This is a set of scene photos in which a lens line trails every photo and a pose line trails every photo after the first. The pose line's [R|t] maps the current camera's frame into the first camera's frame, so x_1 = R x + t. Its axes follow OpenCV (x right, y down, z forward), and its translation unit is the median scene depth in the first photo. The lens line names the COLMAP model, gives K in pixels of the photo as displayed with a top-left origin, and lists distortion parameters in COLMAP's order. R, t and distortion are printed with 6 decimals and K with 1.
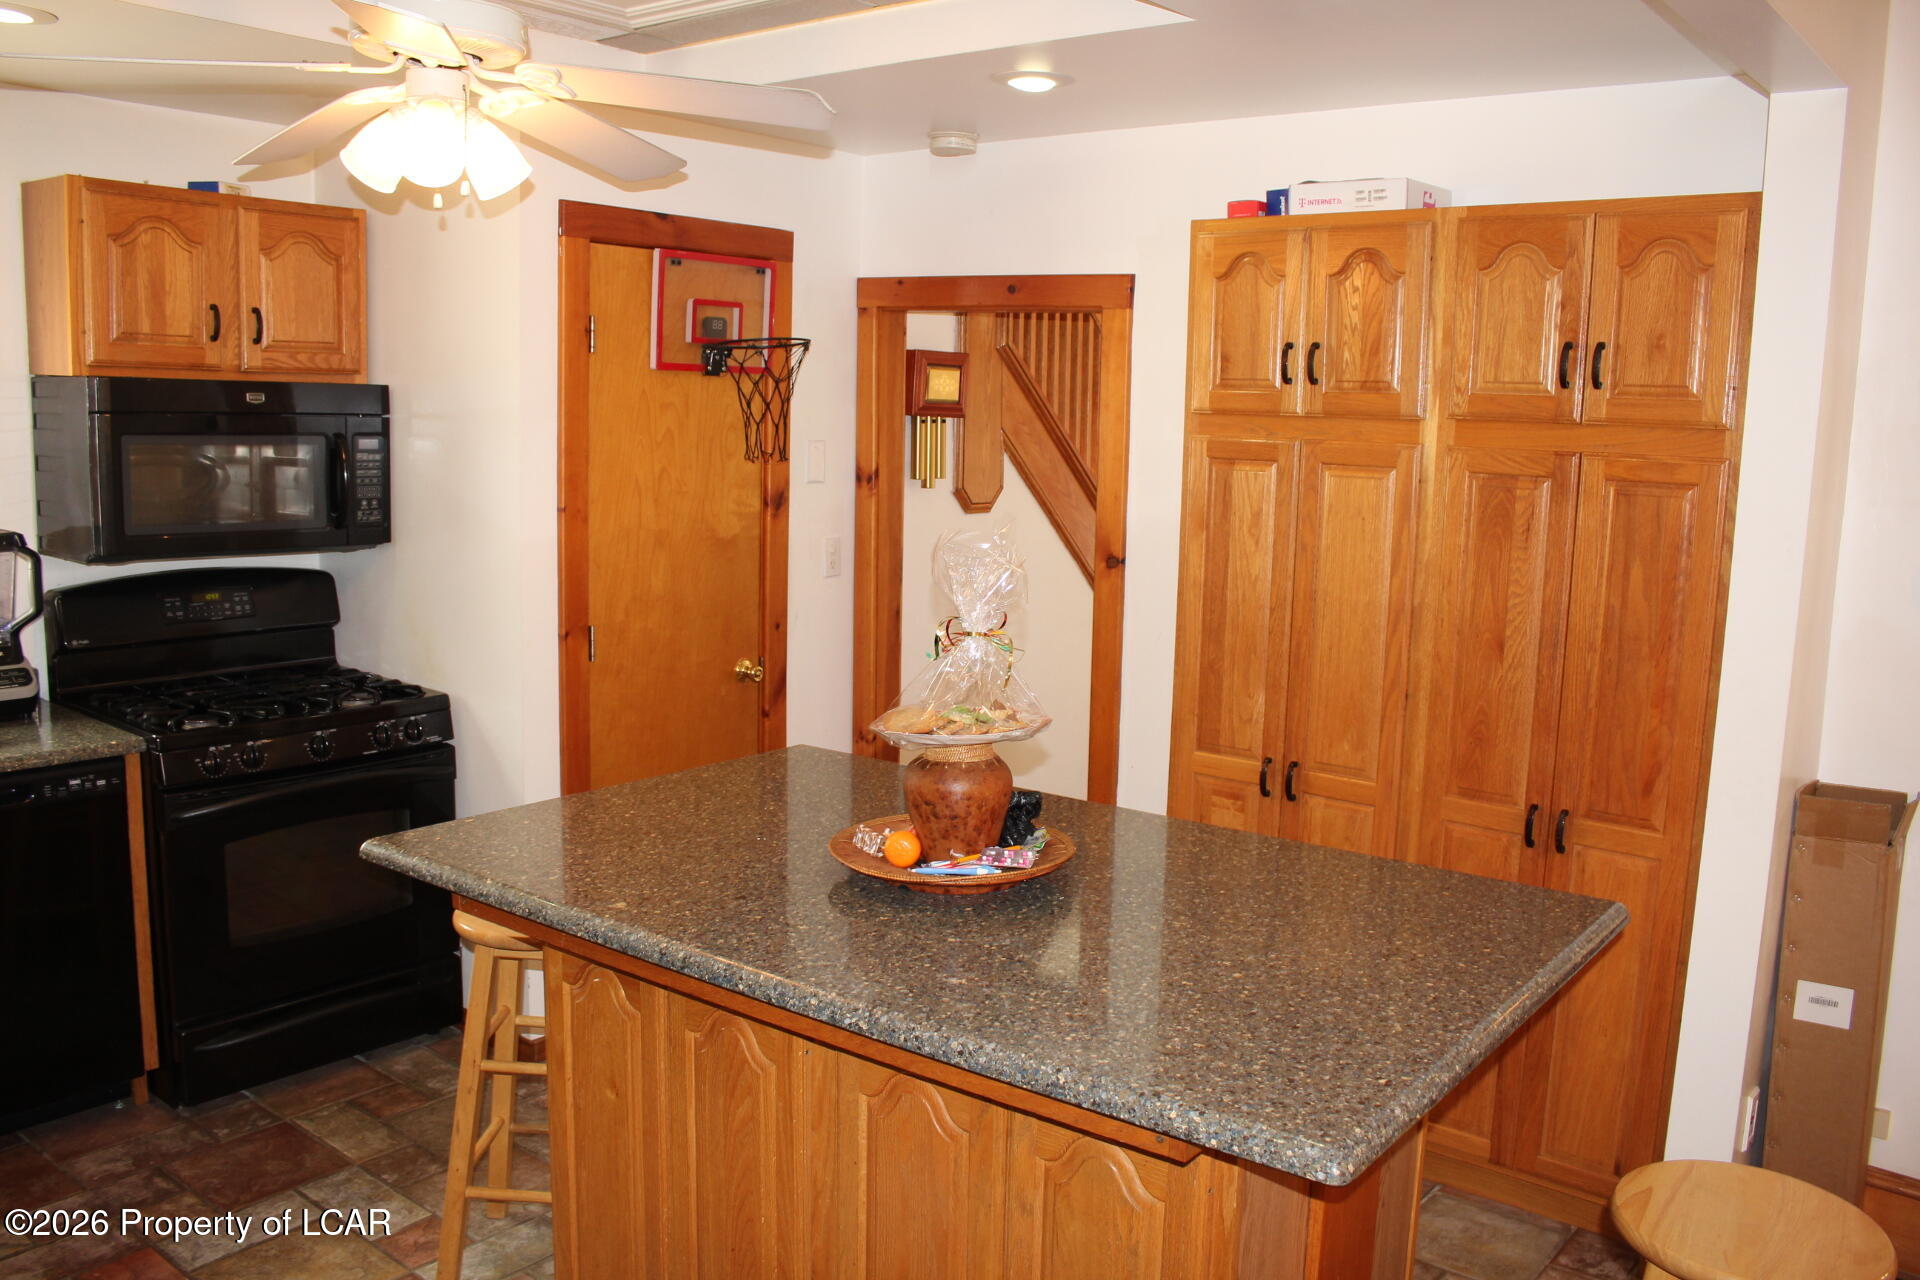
lens RADIAL K [[1581.5, 0, 960.3], [0, 1581.5, 642.8], [0, 0, 1]] dist [-0.140349, 0.110761]
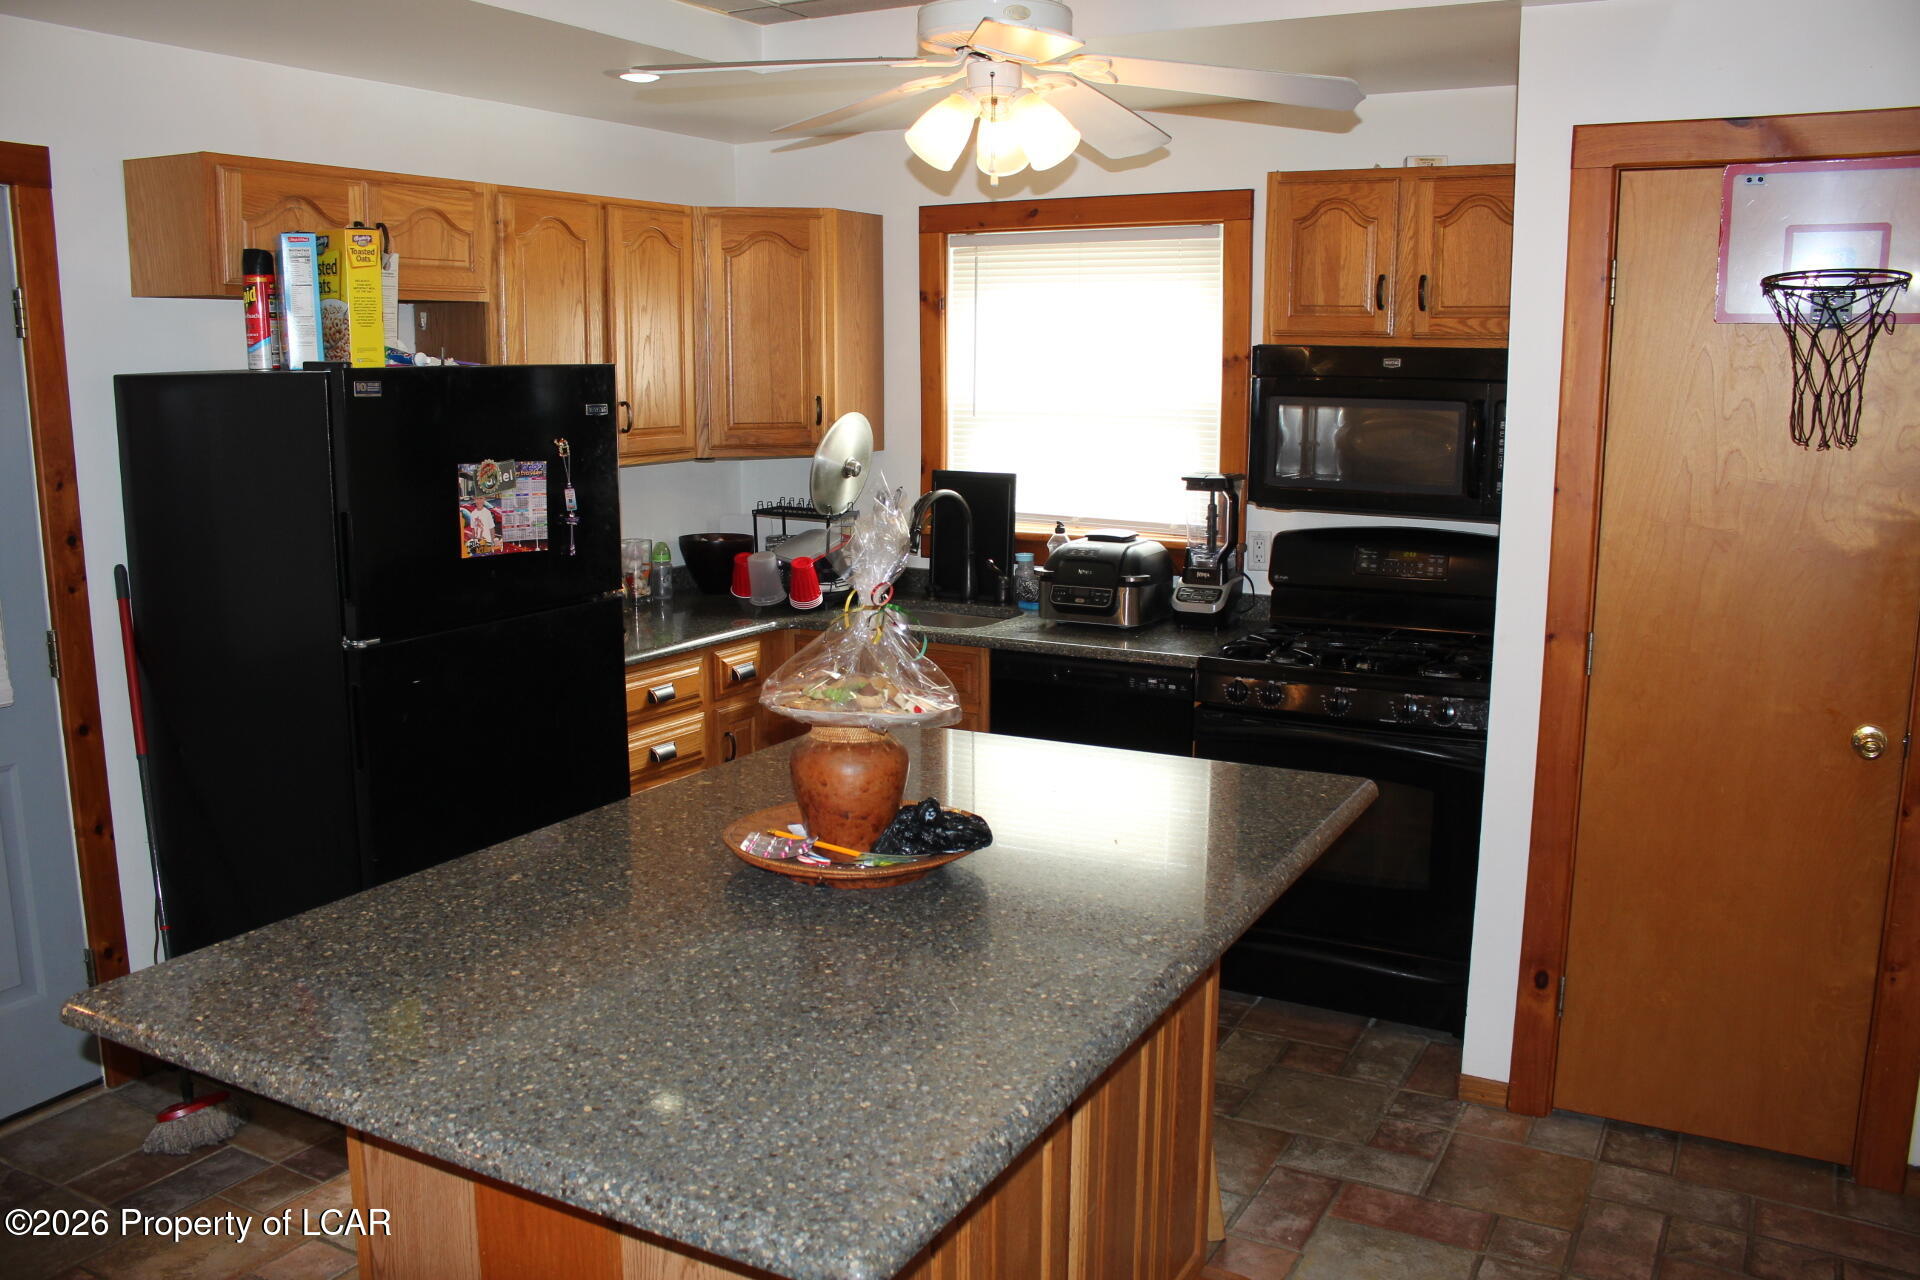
lens RADIAL K [[1581.5, 0, 961.1], [0, 1581.5, 641.5], [0, 0, 1]] dist [-0.140349, 0.110761]
pose [[0.172423, 0.146057, -0.974134, 0.550455], [-0.140956, 0.982426, 0.122351, -0.064500], [0.974885, 0.116214, 0.189981, 0.554027]]
